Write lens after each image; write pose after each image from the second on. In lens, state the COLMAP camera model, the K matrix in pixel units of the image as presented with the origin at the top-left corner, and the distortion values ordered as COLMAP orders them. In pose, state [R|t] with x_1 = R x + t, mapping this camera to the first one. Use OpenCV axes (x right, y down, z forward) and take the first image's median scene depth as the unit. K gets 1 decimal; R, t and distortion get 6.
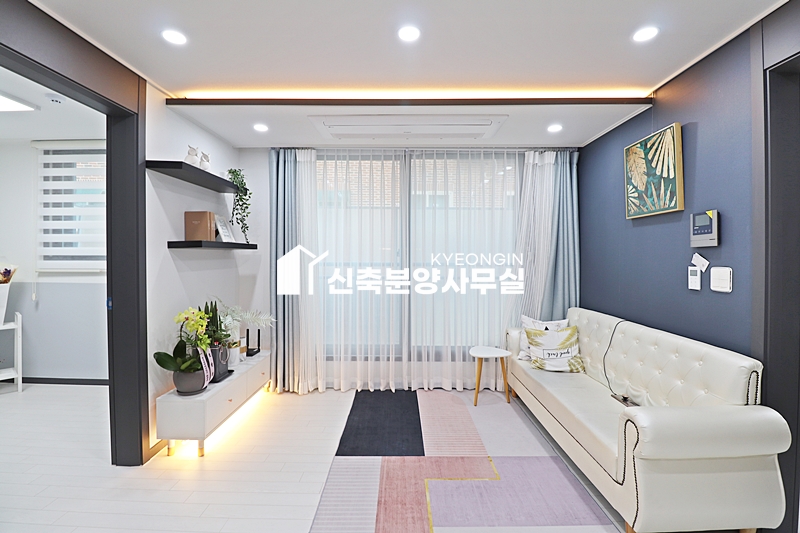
lens RADIAL K [[367.4, 0, 400.5], [0, 367.4, 258.1], [0, 0, 1]] dist [0.000179, -0.013111]
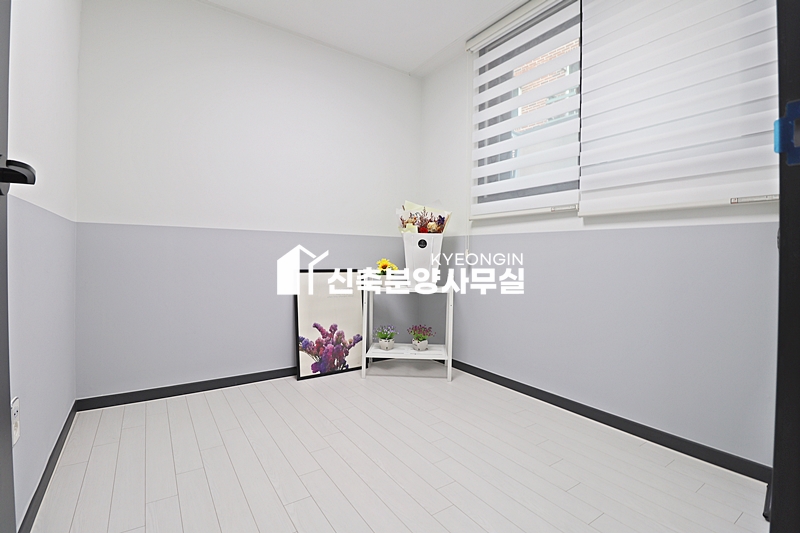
lens RADIAL K [[373.4, 0, 399.7], [0, 373.4, 257.5], [0, 0, 1]] dist [-0.001185, -0.012838]
pose [[0.563083, 0.013876, -0.826284, -0.618034], [-0.014319, 0.999873, 0.007033, 0.148898], [0.826276, 0.007872, 0.563210, 0.616149]]
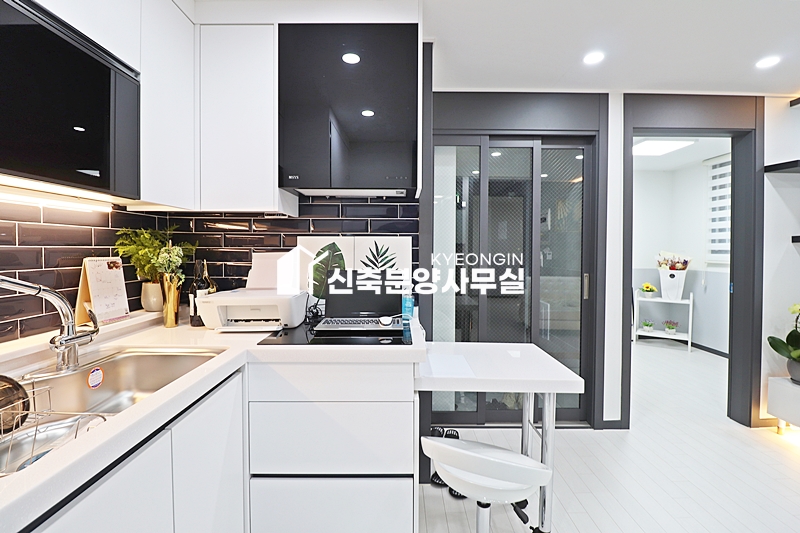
lens RADIAL K [[373.4, 0, 399.7], [0, 373.4, 257.5], [0, 0, 1]] dist [-0.001185, -0.012838]
pose [[0.020011, 0.020308, -0.999593, 0.372095], [-0.009406, 0.999753, 0.020123, 0.004523], [0.999756, 0.008999, 0.020197, -0.136253]]
